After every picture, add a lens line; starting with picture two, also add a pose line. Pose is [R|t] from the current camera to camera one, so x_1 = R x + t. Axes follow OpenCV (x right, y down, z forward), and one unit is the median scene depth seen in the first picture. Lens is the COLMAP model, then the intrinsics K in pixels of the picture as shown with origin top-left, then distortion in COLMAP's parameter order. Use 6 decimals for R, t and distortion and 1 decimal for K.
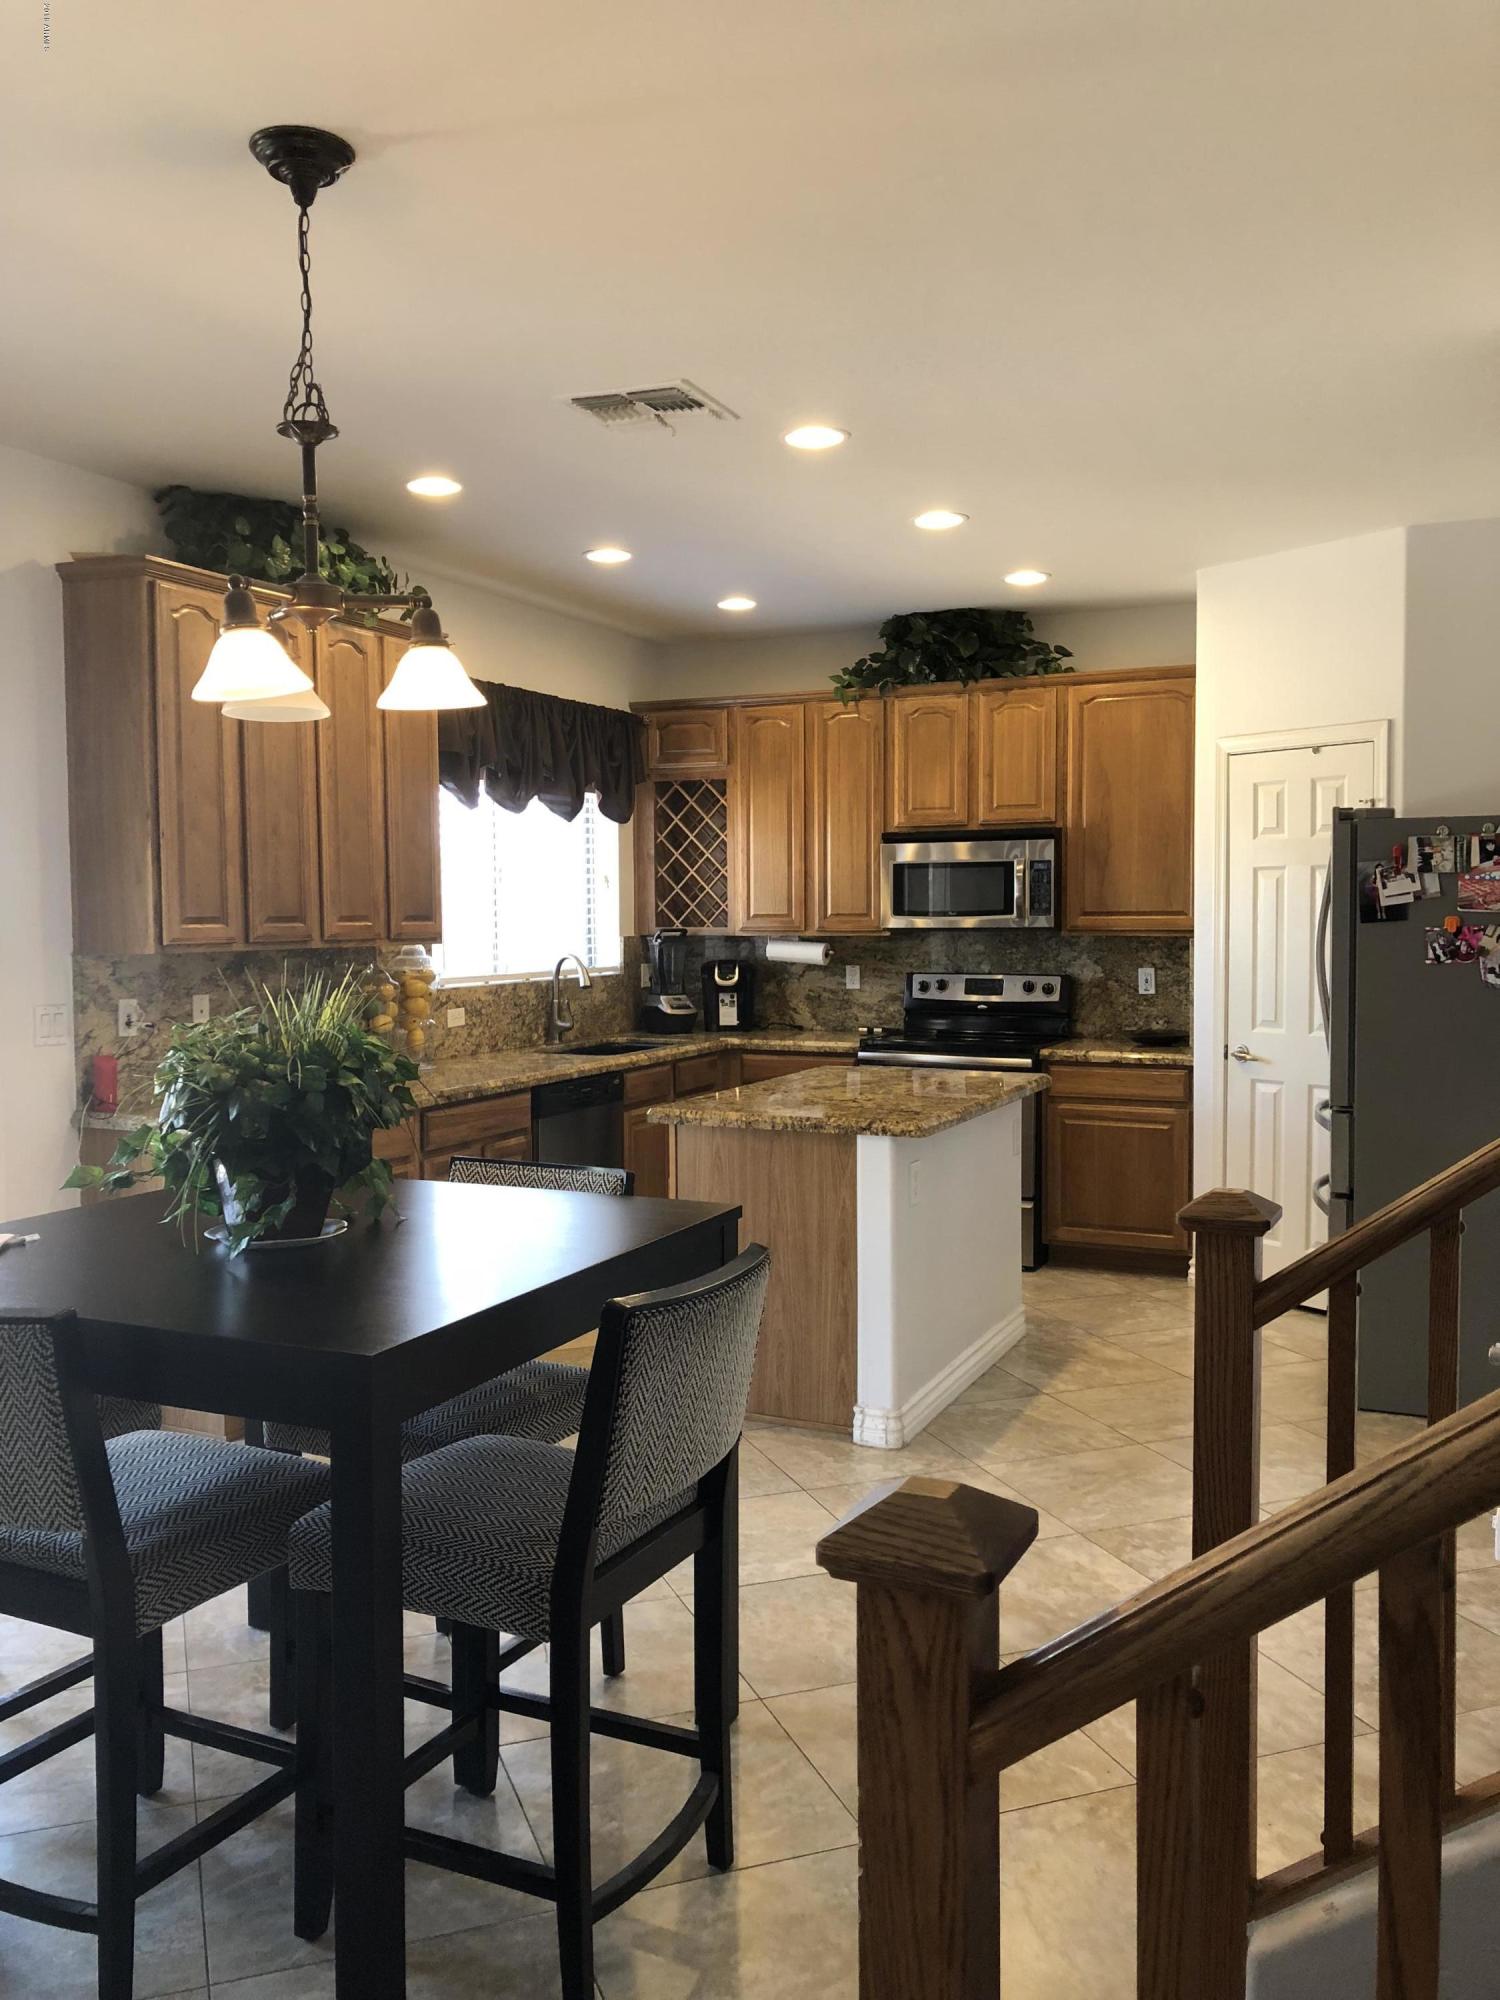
lens RADIAL K [[1632.9, 0, 750.9], [0, 1632.9, 993.0], [0, 0, 1]] dist [-0.008186, -0.007941]
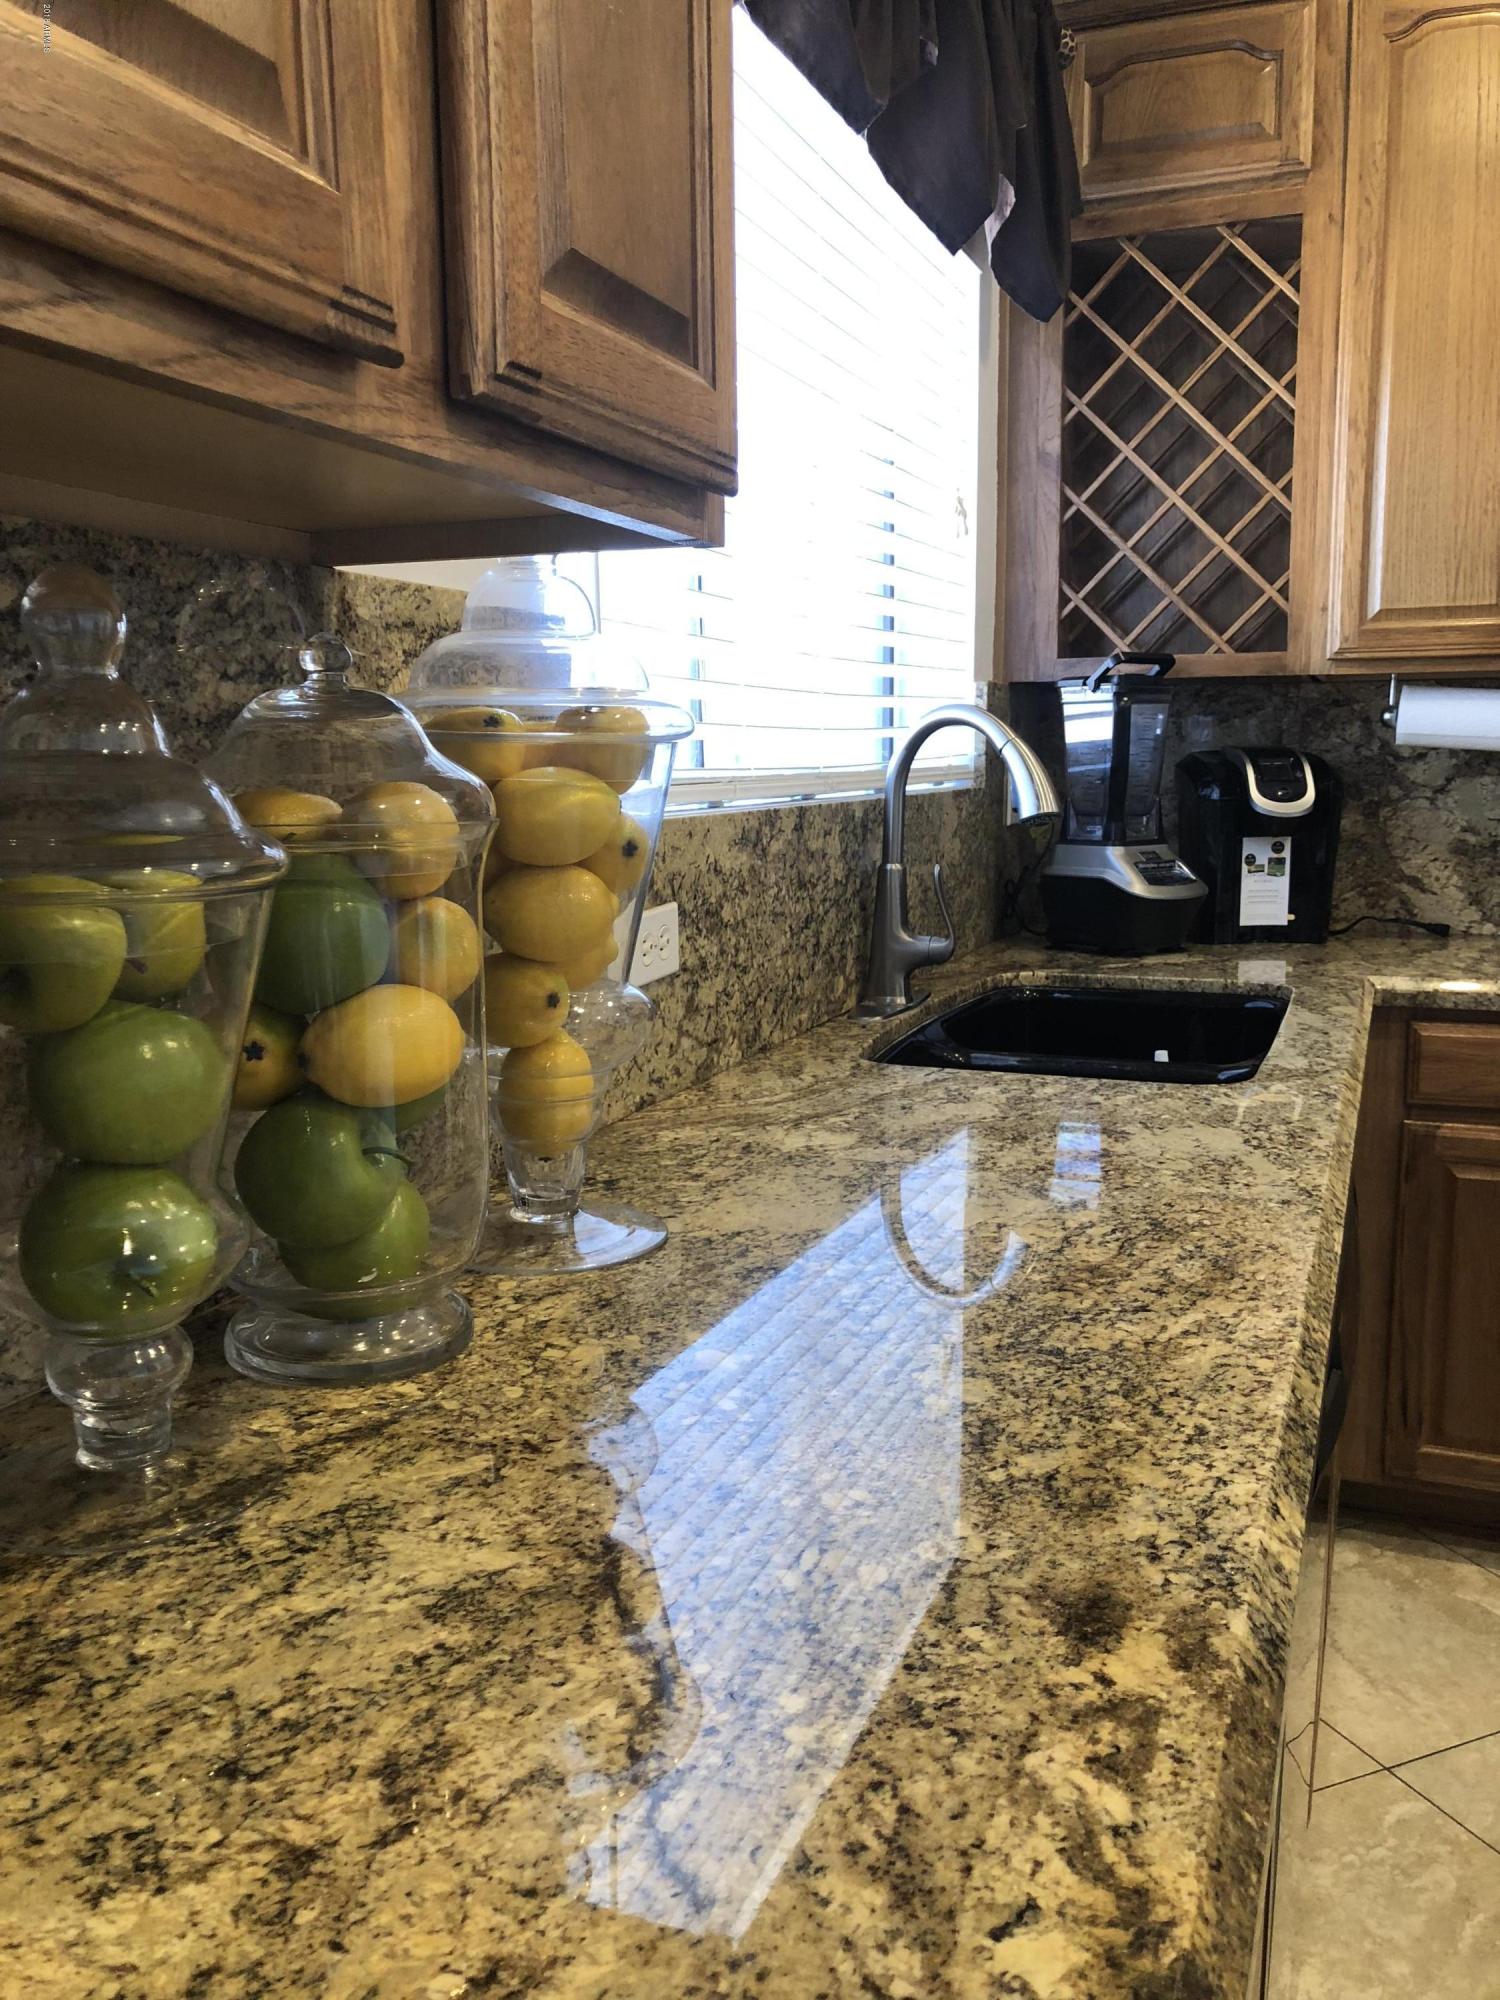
lens RADIAL K [[1632.9, 0, 751.2], [0, 1632.9, 1009.7], [0, 0, 1]] dist [-0.008186, -0.007941]
pose [[0.998084, -0.013933, 0.060283, -0.154598], [0.007736, 0.994771, 0.101833, 0.000246], [-0.061387, -0.101172, 0.992973, 0.649955]]
